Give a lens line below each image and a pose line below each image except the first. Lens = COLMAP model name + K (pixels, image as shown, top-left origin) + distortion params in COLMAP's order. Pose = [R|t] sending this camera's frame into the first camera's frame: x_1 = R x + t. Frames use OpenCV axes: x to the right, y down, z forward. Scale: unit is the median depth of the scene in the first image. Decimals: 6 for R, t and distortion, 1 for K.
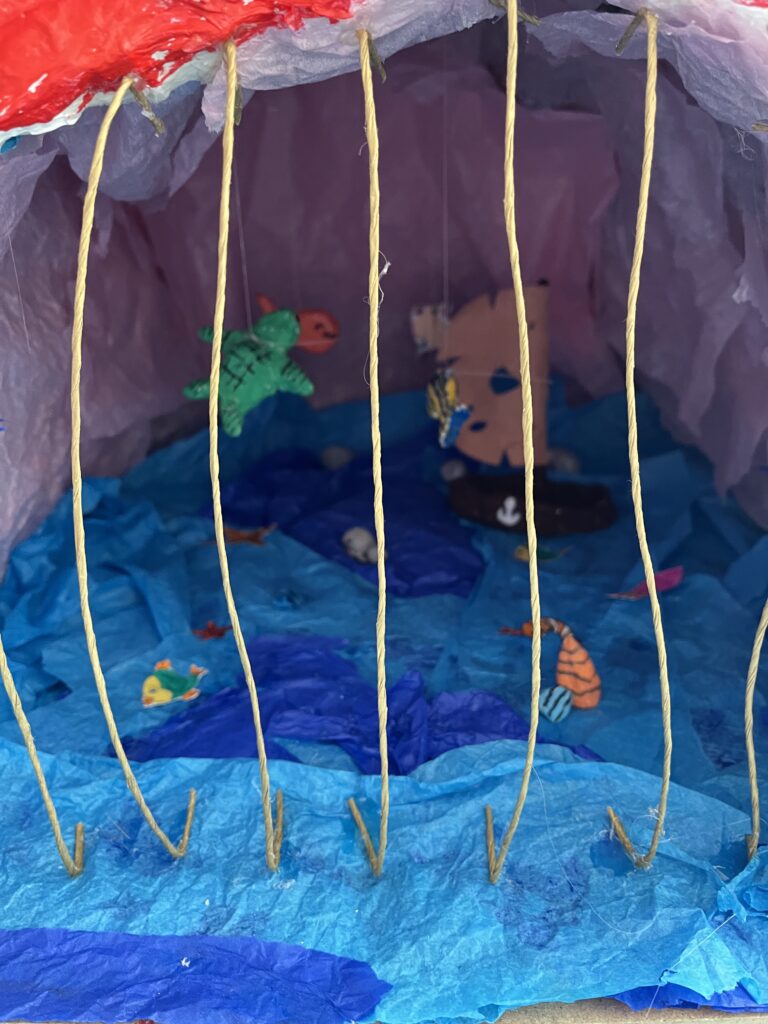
lens RADIAL K [[798.9, 0, 382.8], [0, 798.9, 513.5], [0, 0, 1]] dist [0.017131, -0.035535]
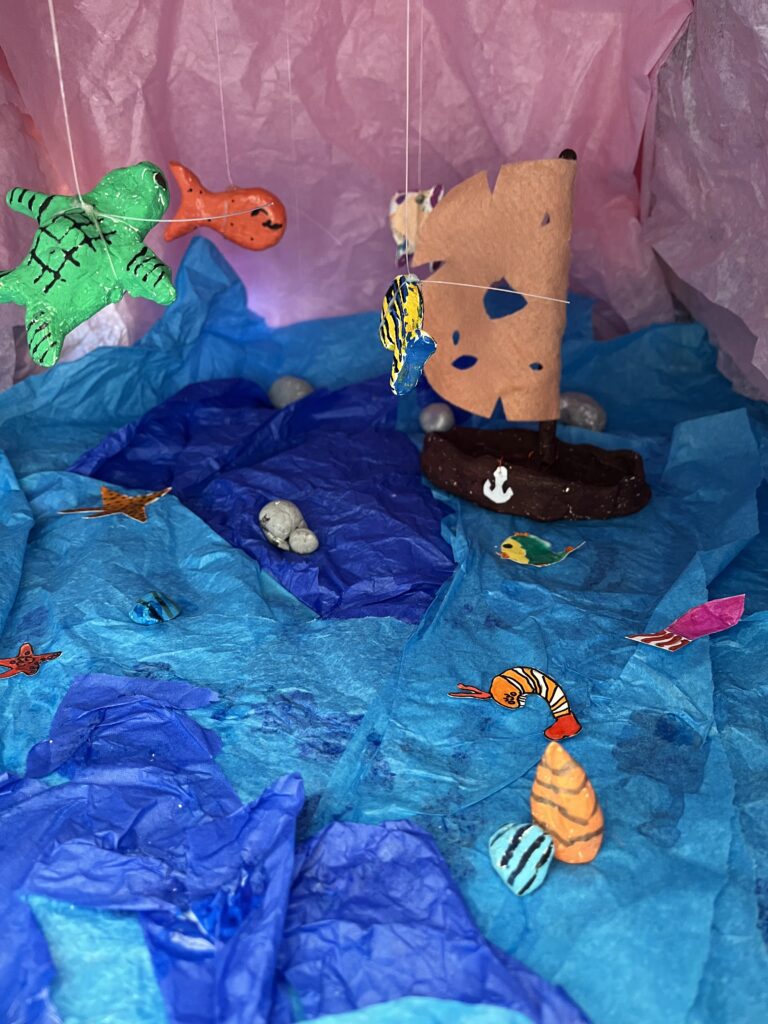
lens RADIAL K [[798.9, 0, 387.1], [0, 798.9, 510.0], [0, 0, 1]] dist [0.017131, -0.035535]
pose [[0.998492, 0.050048, -0.022567, 0.091029], [-0.047766, 0.994583, 0.092316, -0.050421], [0.027065, -0.091099, 0.995474, 0.341010]]
